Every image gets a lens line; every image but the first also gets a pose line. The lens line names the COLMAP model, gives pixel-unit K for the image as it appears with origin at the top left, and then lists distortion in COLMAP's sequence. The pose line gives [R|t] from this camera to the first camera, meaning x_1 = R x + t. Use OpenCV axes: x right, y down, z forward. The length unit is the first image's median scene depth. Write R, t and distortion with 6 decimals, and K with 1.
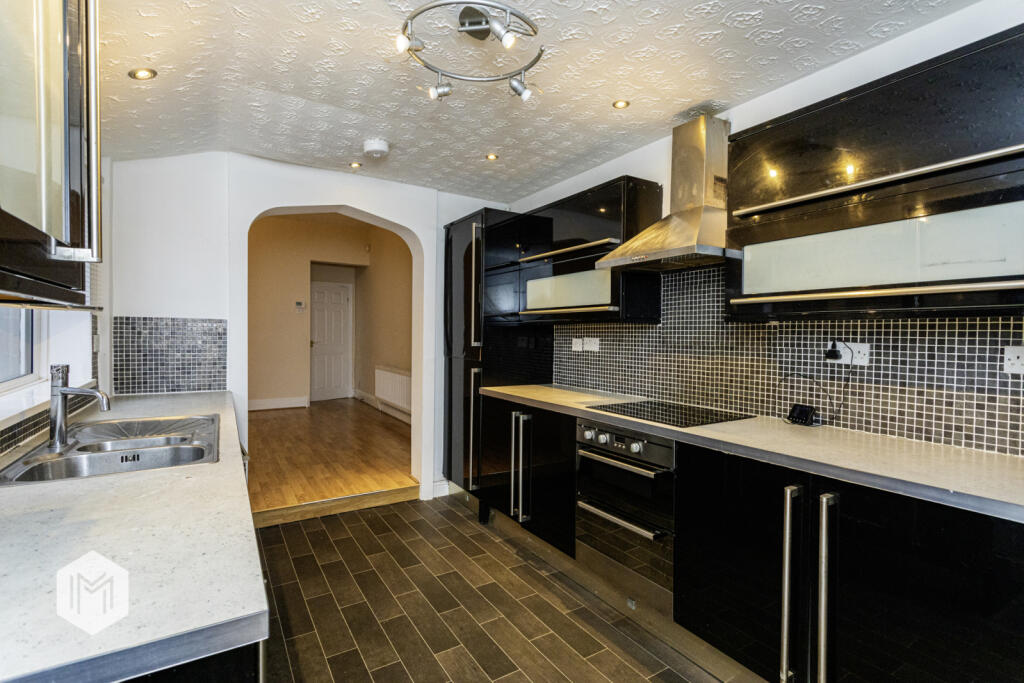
lens RADIAL K [[483.9, 0, 516.2], [0, 483.9, 340.4], [0, 0, 1]] dist [-0.005083, 0.000816]
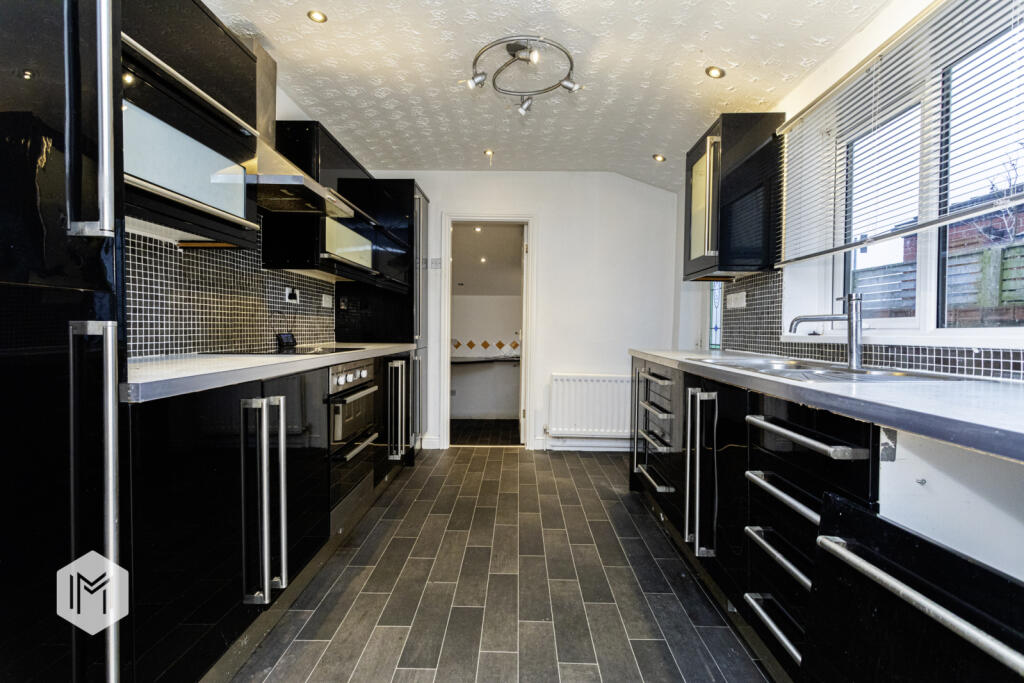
lens RADIAL K [[483.9, 0, 516.5], [0, 483.9, 338.6], [0, 0, 1]] dist [-0.005083, 0.000816]
pose [[-0.844455, -0.024444, 0.535068, -0.575861], [-0.005276, 0.999289, 0.037324, 0.078198], [-0.535600, 0.028696, -0.843984, 1.501274]]
